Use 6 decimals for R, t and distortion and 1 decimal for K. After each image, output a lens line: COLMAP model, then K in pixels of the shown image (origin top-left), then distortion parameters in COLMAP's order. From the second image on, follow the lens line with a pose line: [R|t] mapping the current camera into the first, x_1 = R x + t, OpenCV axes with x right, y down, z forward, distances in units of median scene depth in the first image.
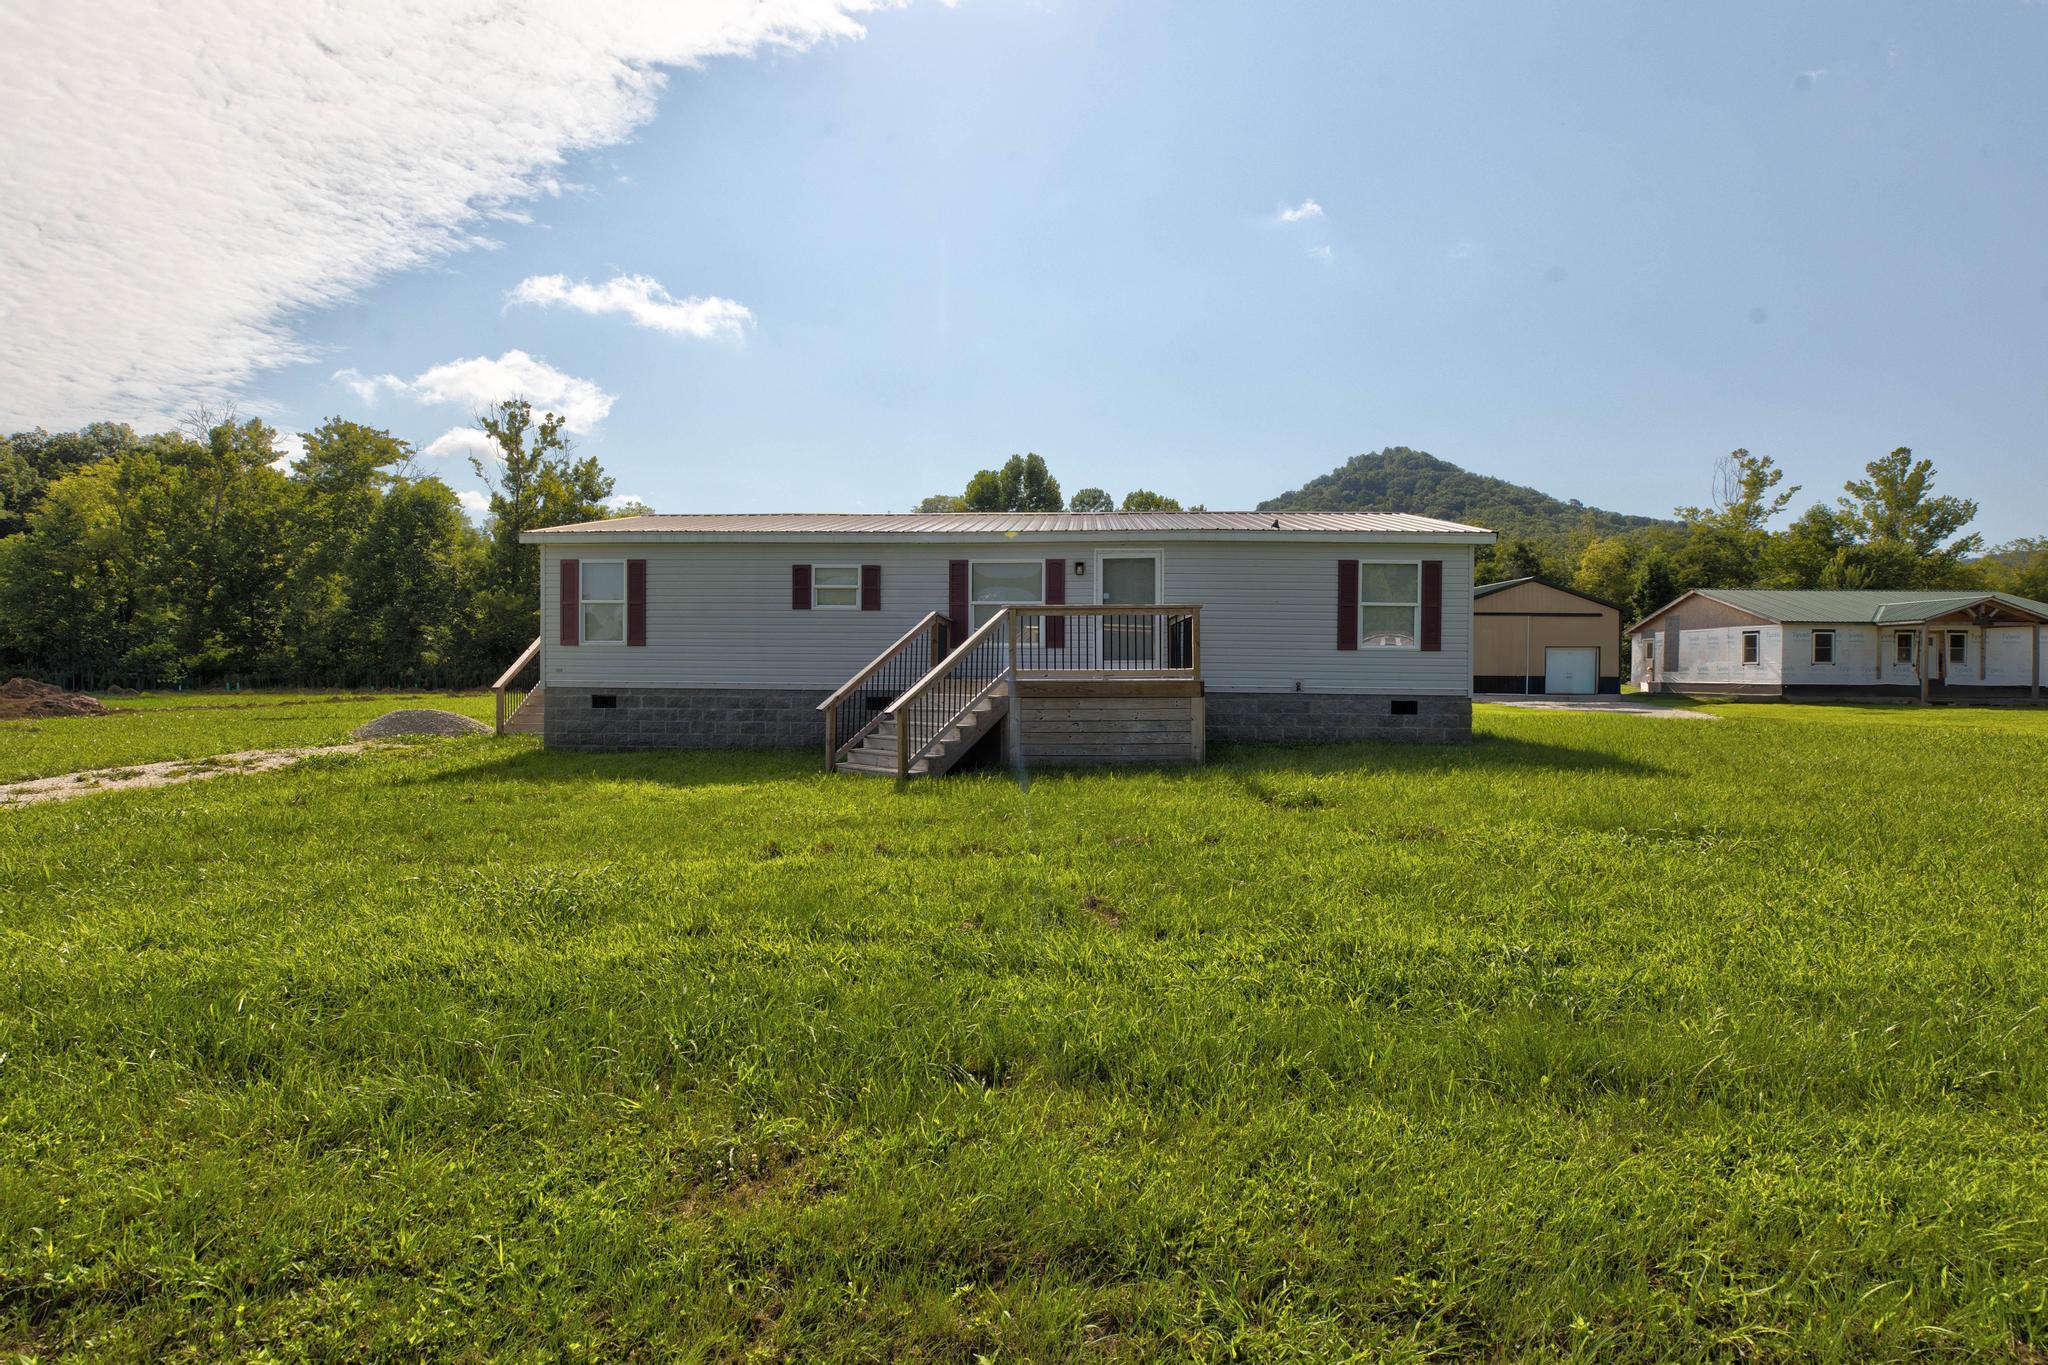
lens RADIAL K [[1065.1, 0, 1024.3], [0, 1065.1, 679.1], [0, 0, 1]] dist [-0.005229, 0.000432]
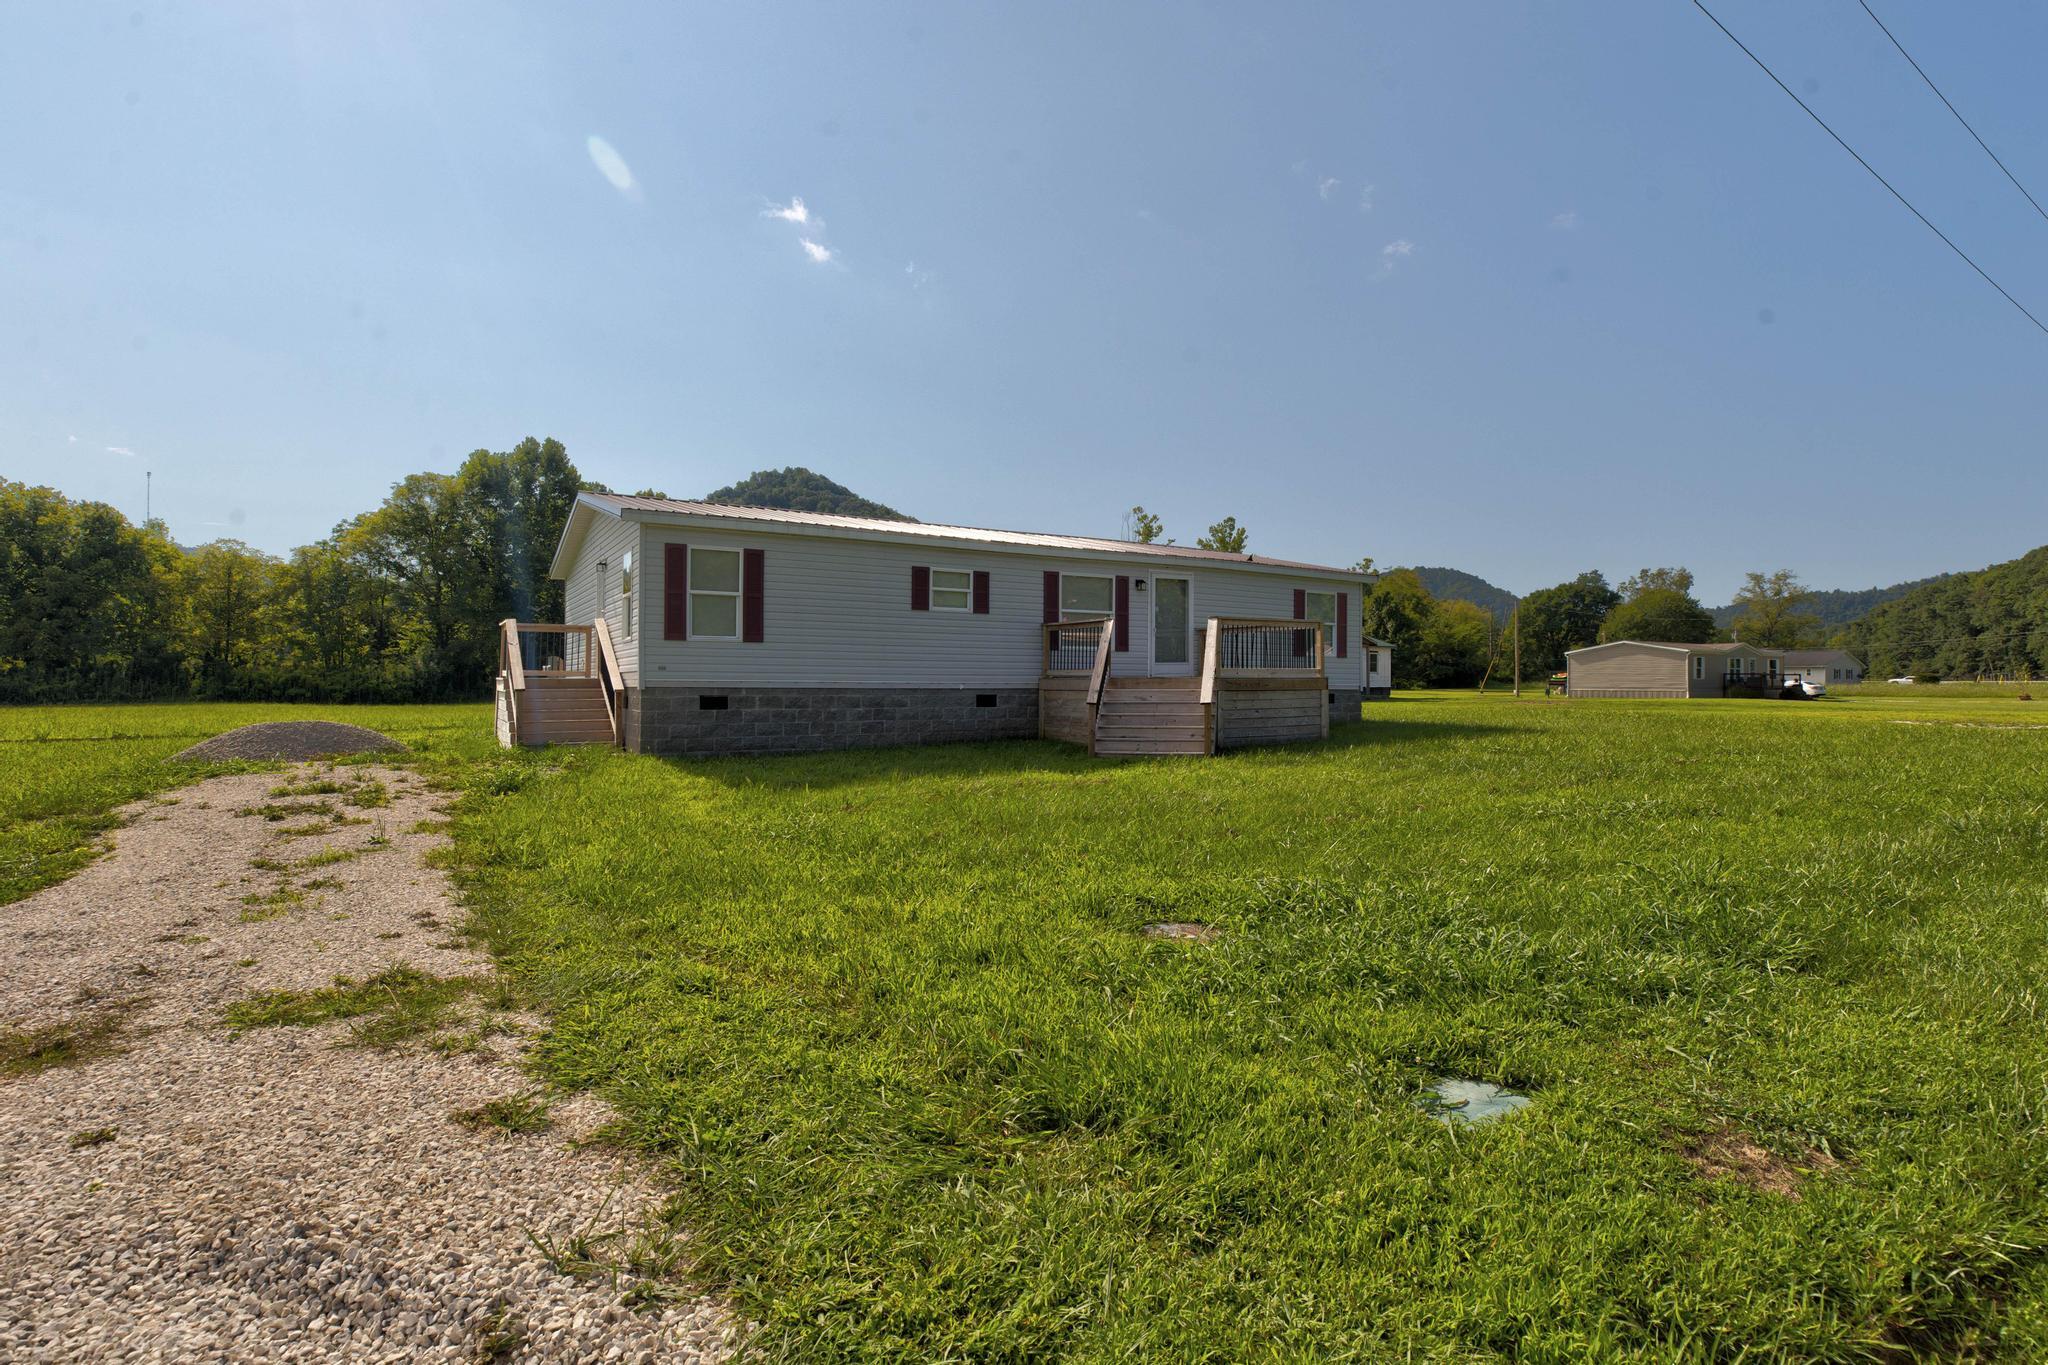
lens RADIAL K [[1065.1, 0, 1024.8], [0, 1065.1, 684.1], [0, 0, 1]] dist [-0.005229, 0.000432]
pose [[0.810530, -0.002894, 0.585690, -0.719486], [0.005684, 0.999980, -0.002926, 0.009334], [-0.585670, 0.005701, 0.810530, 0.107804]]
